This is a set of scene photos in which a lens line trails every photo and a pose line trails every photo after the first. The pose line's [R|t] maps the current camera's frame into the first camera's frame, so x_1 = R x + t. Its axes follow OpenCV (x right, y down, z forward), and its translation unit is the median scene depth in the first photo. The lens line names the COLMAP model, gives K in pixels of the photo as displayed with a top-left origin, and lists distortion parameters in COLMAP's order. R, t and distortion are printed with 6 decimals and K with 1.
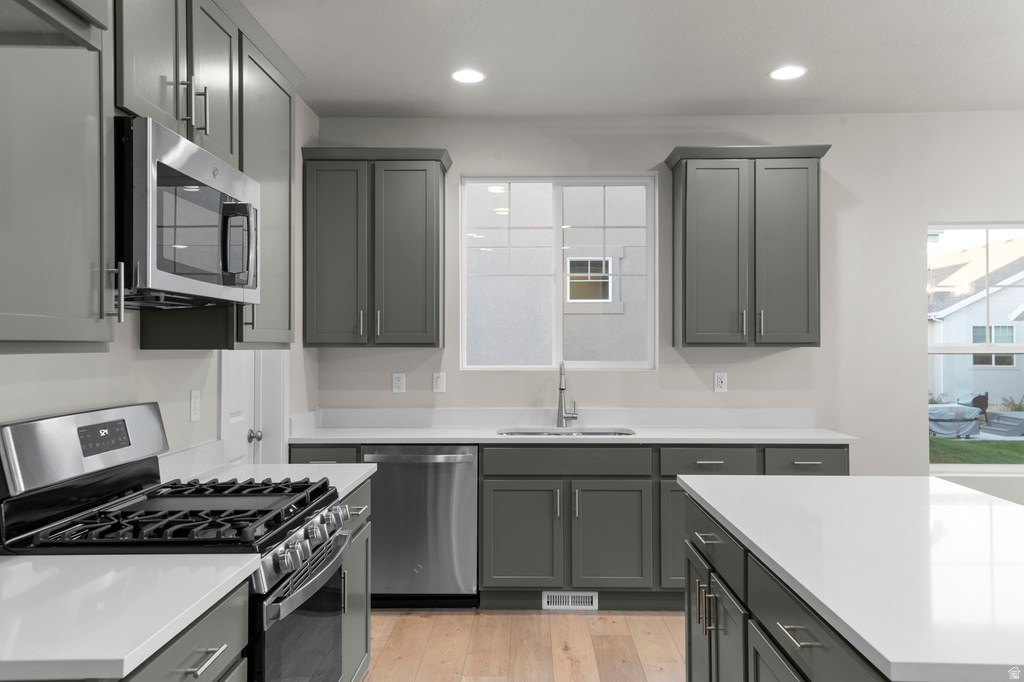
lens RADIAL K [[797.8, 0, 517.2], [0, 797.8, 334.2], [0, 0, 1]] dist [0.039879, -0.001040]
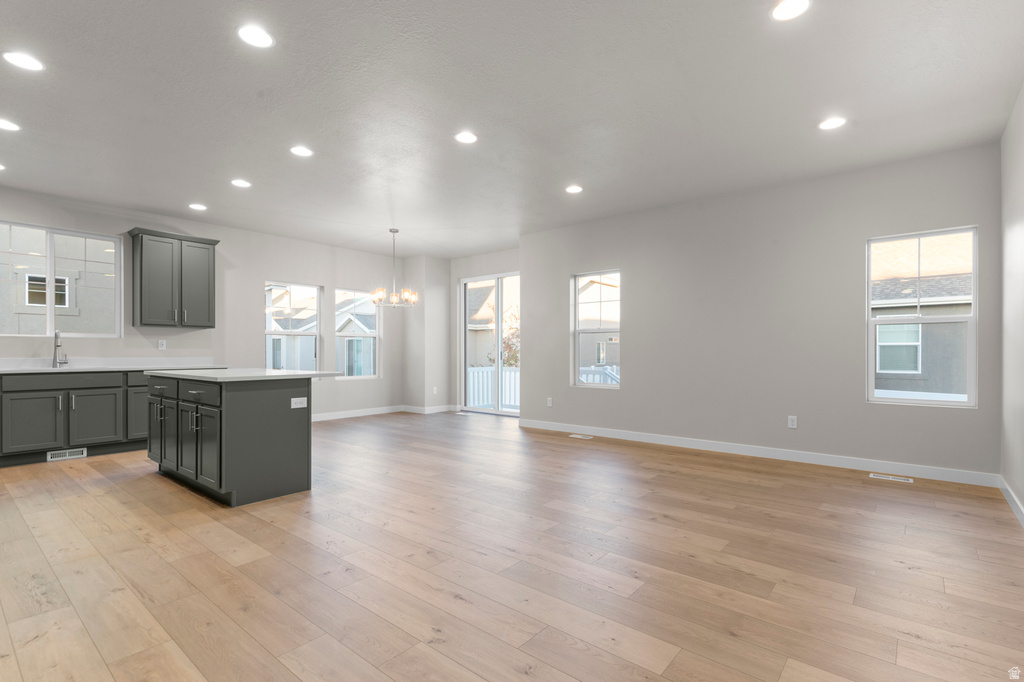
lens RADIAL K [[479.4, 0, 525.2], [0, 479.4, 354.0], [0, 0, 1]] dist [0.002118, -0.001053]
pose [[0.612614, -0.002067, 0.790380, -0.152812], [-0.011808, 0.999861, 0.011767, 0.059193], [-0.790294, -0.016542, 0.612504, -0.508688]]
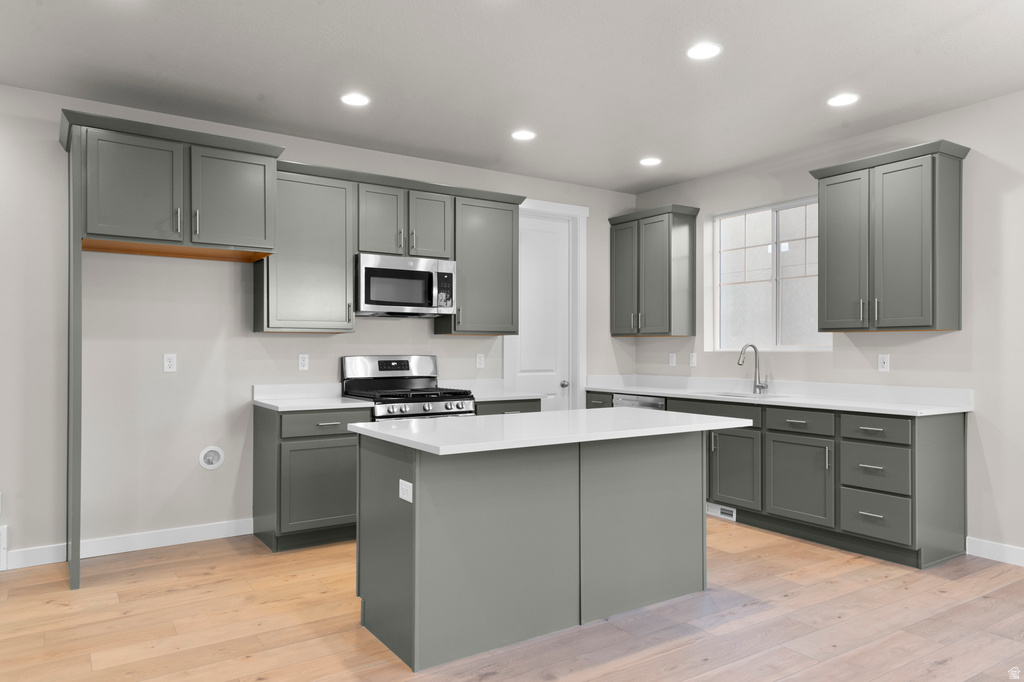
lens RADIAL K [[689.8, 0, 515.2], [0, 689.8, 348.7], [0, 0, 1]] dist [0.030365, -0.002272]
pose [[0.573410, 0.001731, -0.819267, 0.777256], [0.009931, 0.999910, 0.009063, 0.026126], [0.819208, -0.013333, 0.573341, -0.000037]]
